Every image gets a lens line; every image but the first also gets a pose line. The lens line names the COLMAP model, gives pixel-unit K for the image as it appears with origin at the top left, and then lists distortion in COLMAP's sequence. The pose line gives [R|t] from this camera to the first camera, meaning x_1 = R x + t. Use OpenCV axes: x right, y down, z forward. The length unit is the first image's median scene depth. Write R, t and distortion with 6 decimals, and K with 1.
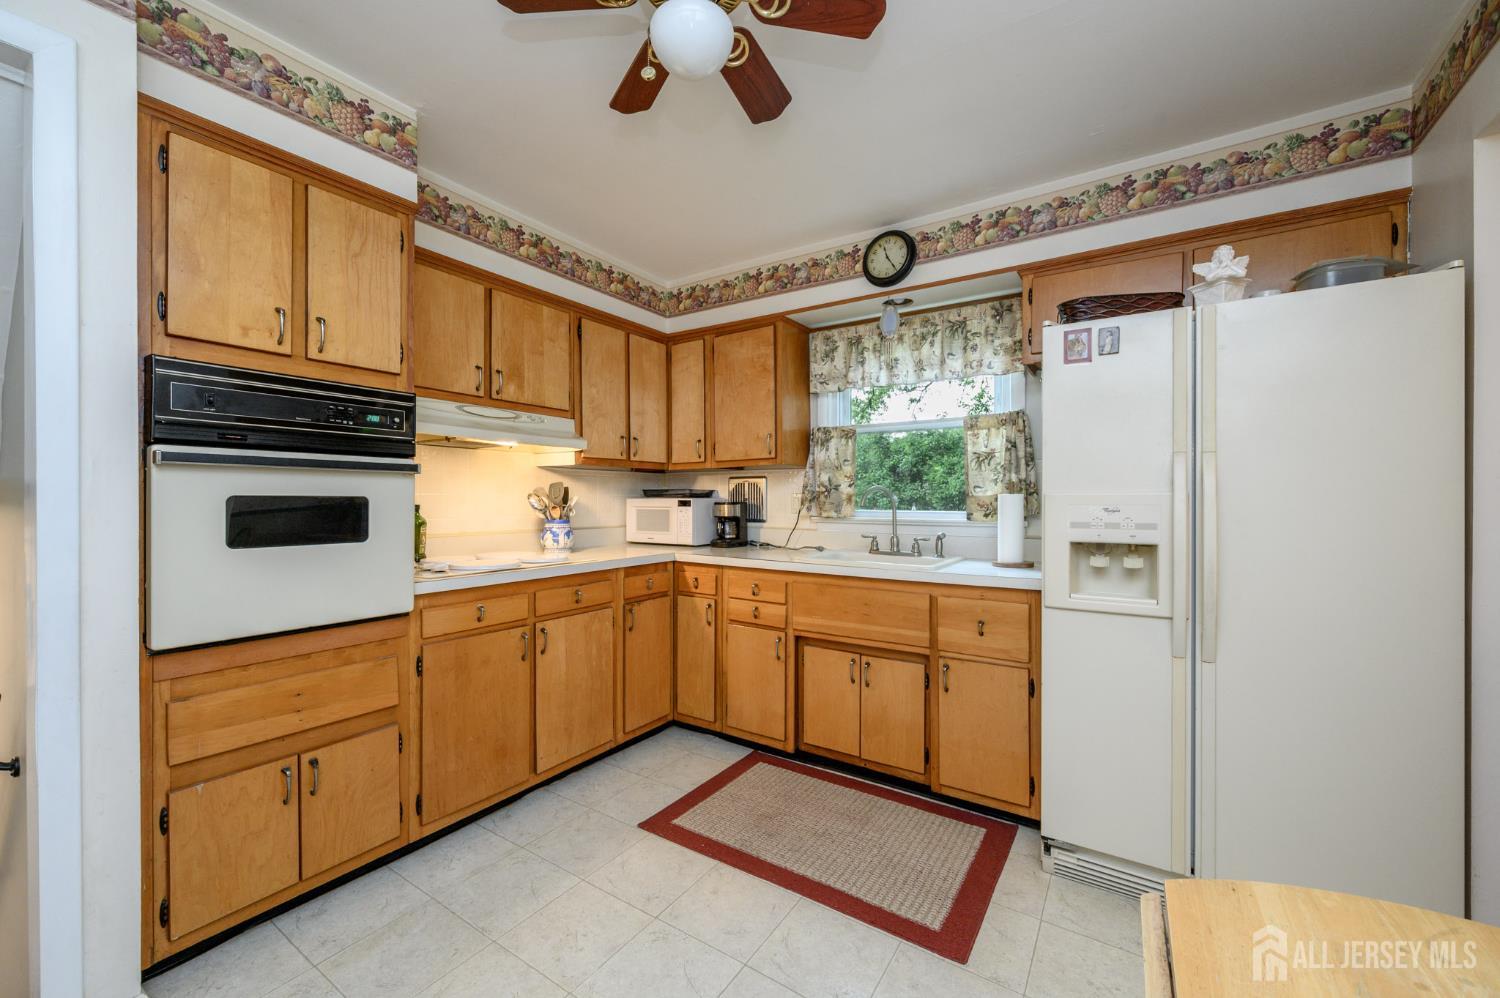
lens RADIAL K [[592.7, 0, 747.0], [0, 592.7, 499.0], [0, 0, 1]] dist [-0.001679, -0.000117]
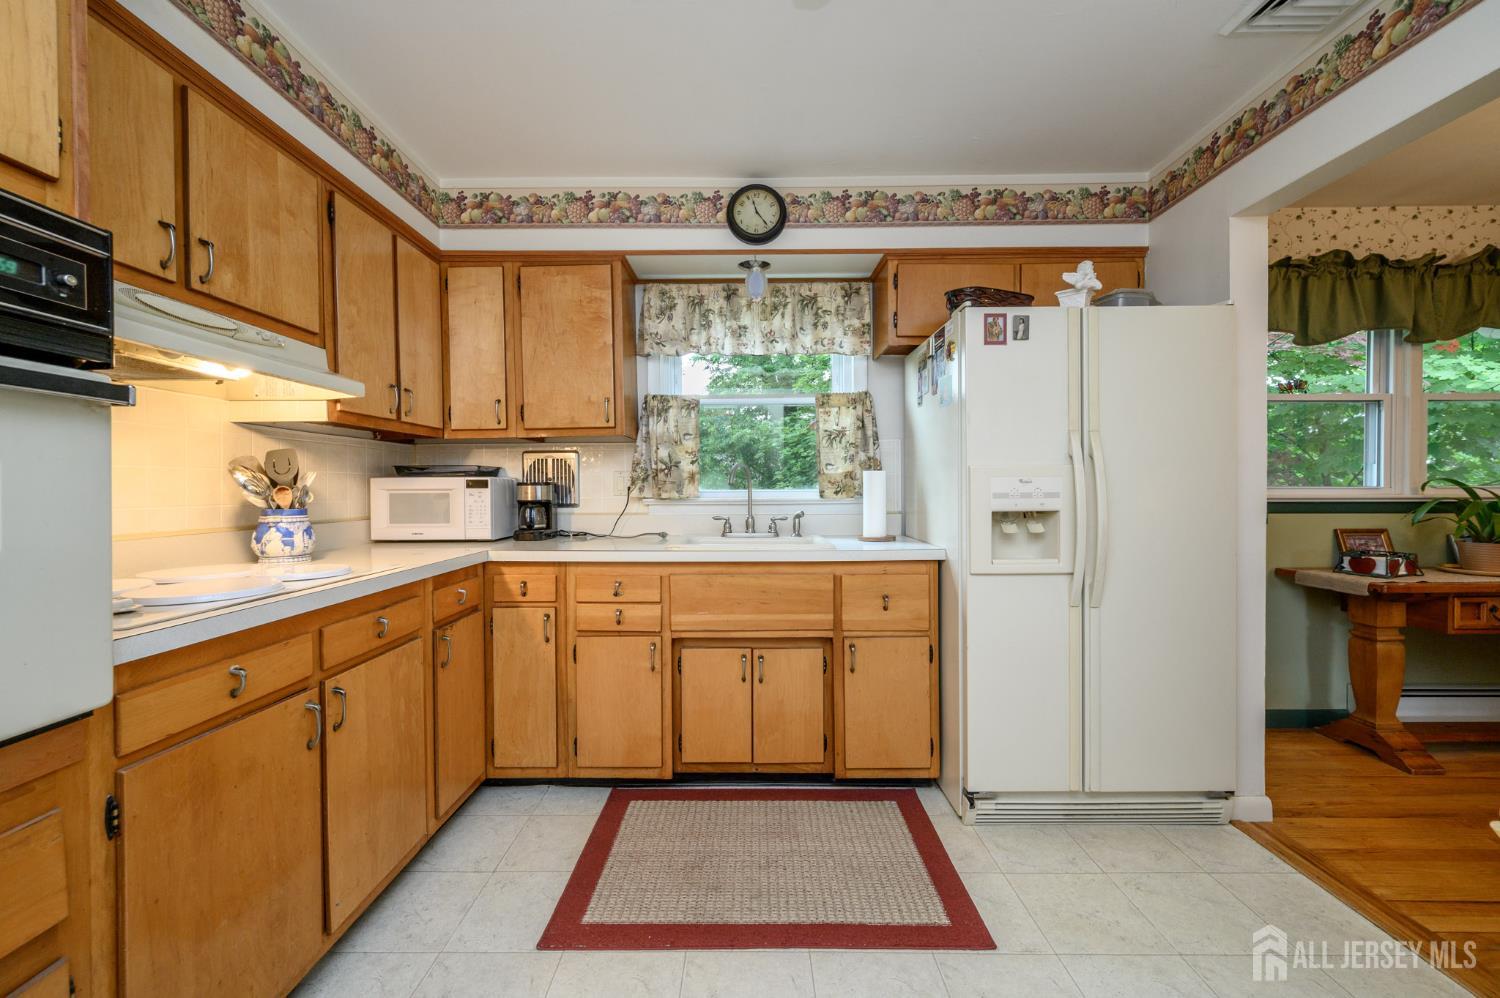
lens RADIAL K [[590.1, 0, 748.6], [0, 590.1, 493.4], [0, 0, 1]] dist [-0.001915, -0.000205]
pose [[0.835313, -0.012664, 0.549629, -0.281551], [0.007654, 0.999906, 0.011406, 0.016601], [-0.549722, -0.005321, 0.835331, 0.242832]]
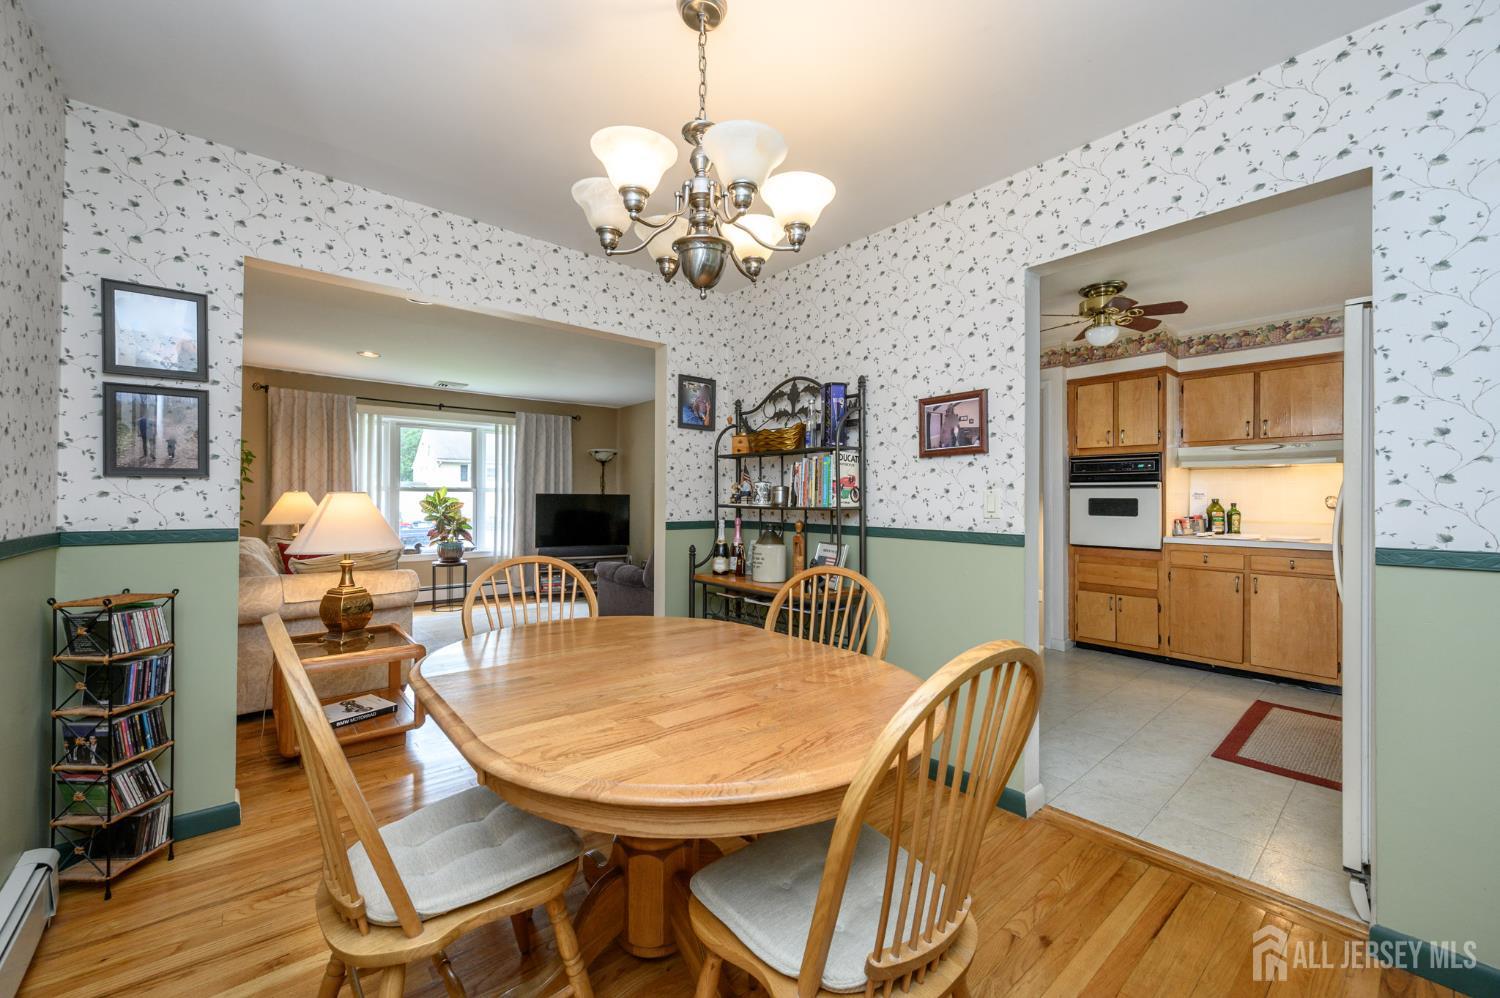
lens RADIAL K [[590.1, 0, 748.6], [0, 590.1, 493.4], [0, 0, 1]] dist [-0.001915, -0.000205]
pose [[-0.272916, -0.011290, -0.961972, 1.424645], [-0.005298, 0.999934, -0.010233, 0.005902], [0.962023, 0.002304, -0.272957, 0.078137]]
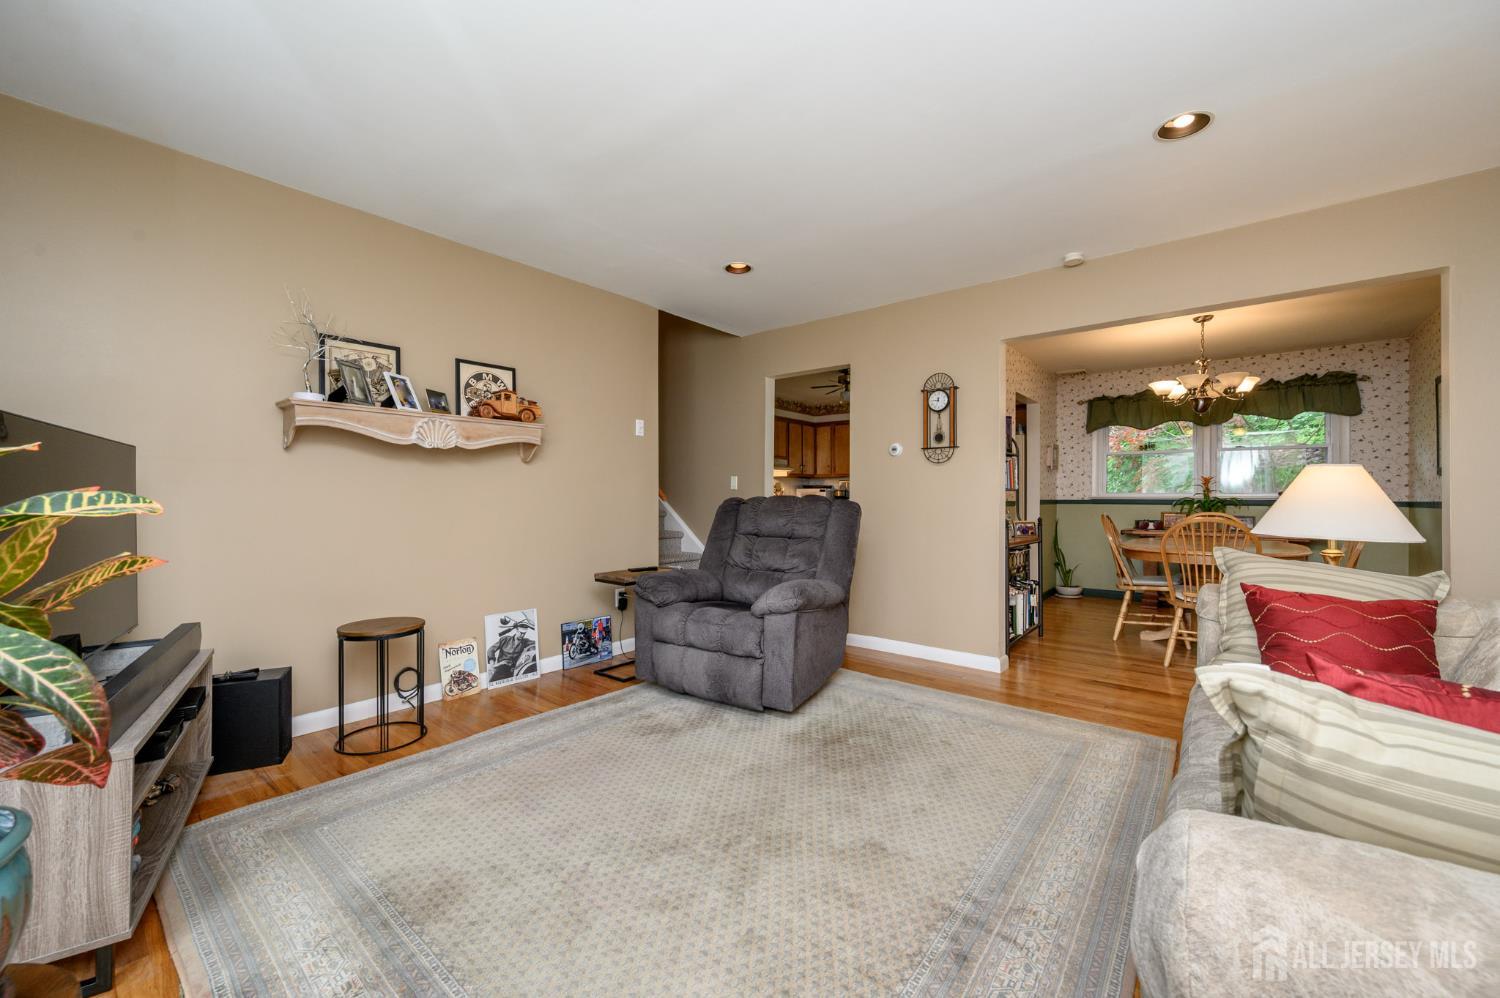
lens RADIAL K [[590.1, 0, 748.6], [0, 590.1, 493.4], [0, 0, 1]] dist [-0.001915, -0.000205]
pose [[0.994506, 0.007116, -0.104440, -0.192363], [-0.007875, 0.999945, -0.006855, 0.048812], [0.104386, 0.007640, 0.994508, -1.915147]]
